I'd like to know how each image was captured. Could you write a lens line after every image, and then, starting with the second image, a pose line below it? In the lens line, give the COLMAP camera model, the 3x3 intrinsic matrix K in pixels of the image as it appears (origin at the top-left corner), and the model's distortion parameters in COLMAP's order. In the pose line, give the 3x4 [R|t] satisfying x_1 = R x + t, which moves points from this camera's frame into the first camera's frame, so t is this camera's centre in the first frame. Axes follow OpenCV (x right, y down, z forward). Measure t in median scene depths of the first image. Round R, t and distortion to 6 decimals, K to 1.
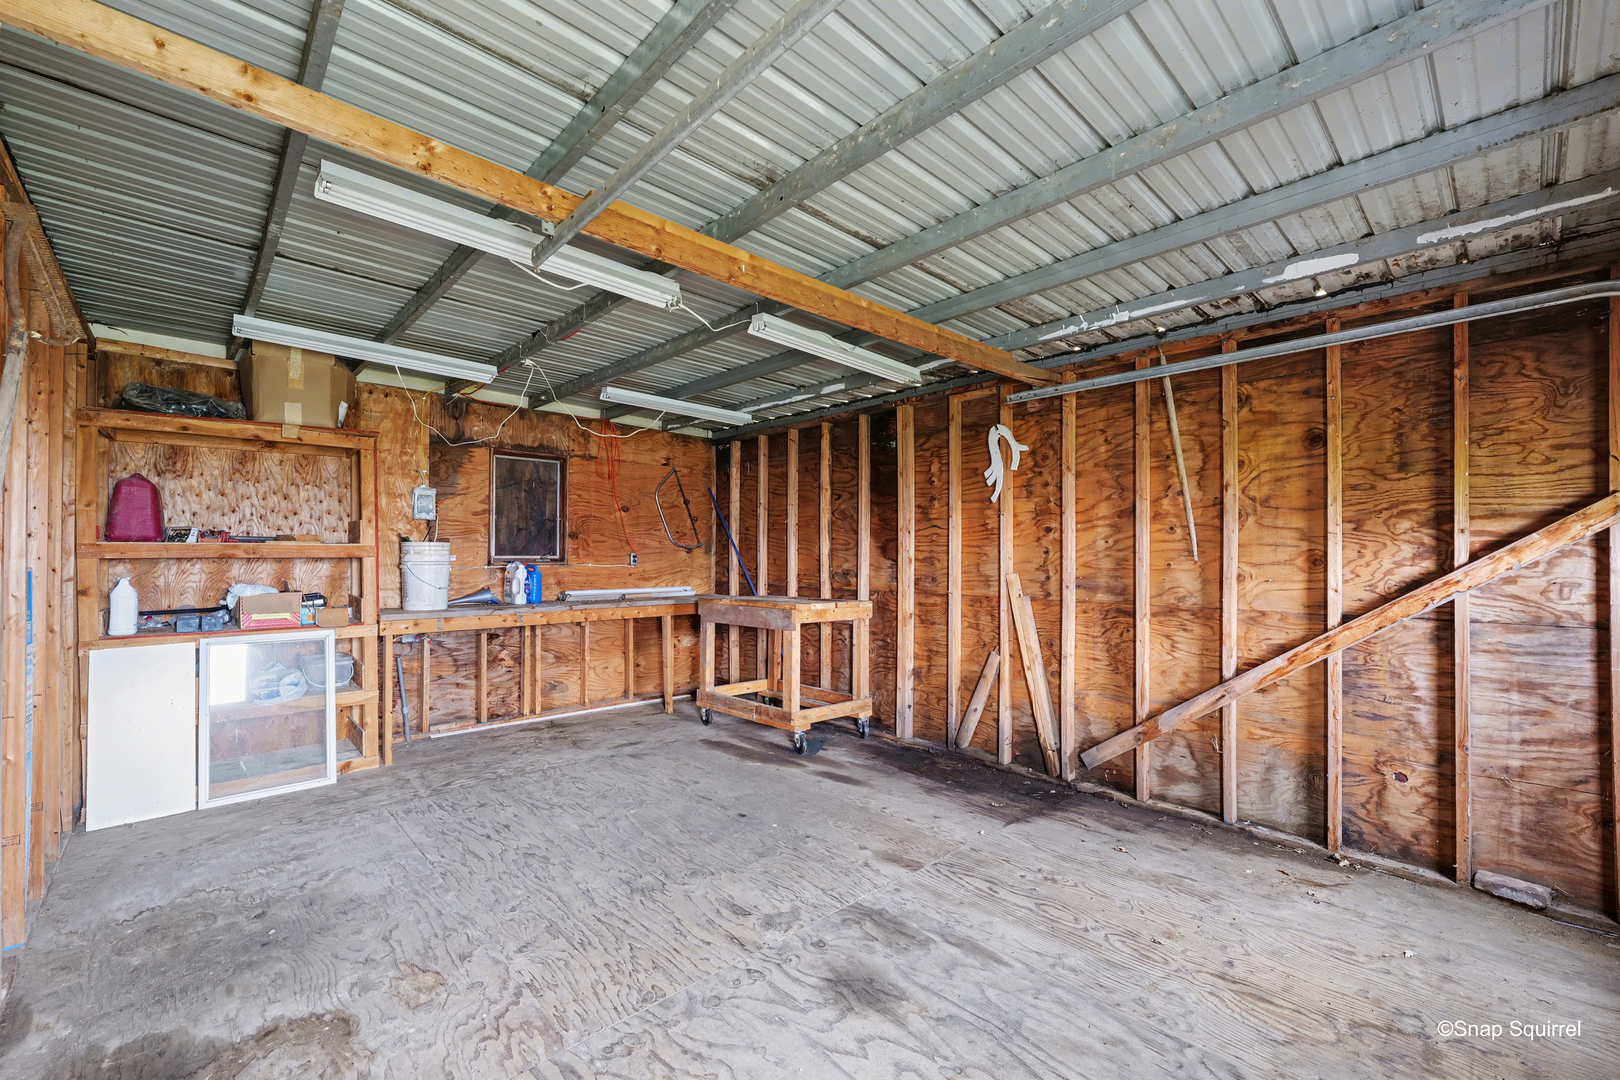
lens RADIAL K [[674.3, 0, 814.1], [0, 674.3, 552.4], [0, 0, 1]] dist [-0.001524, 0.000123]
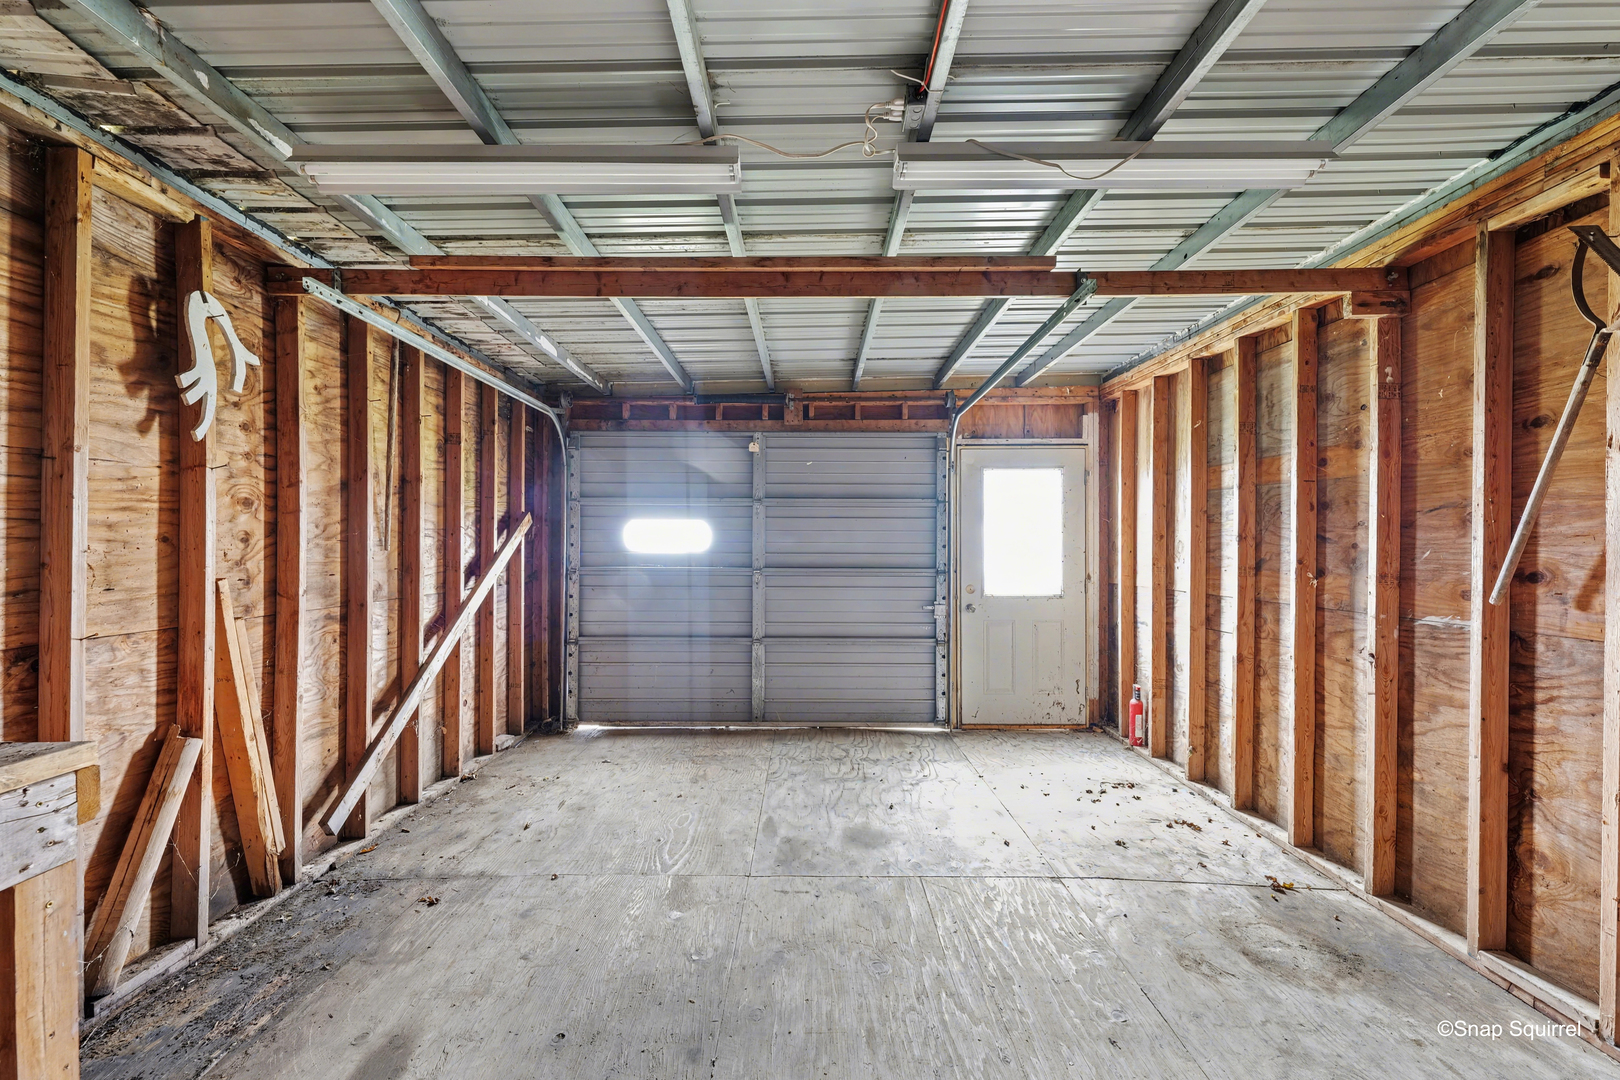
lens RADIAL K [[674.3, 0, 811.0], [0, 674.3, 539.5], [0, 0, 1]] dist [-0.001524, 0.000123]
pose [[-0.732092, 0.003188, 0.681198, -0.433905], [-0.005712, 0.999925, -0.010818, 0.003287], [-0.681181, -0.011811, -0.732019, 1.096551]]
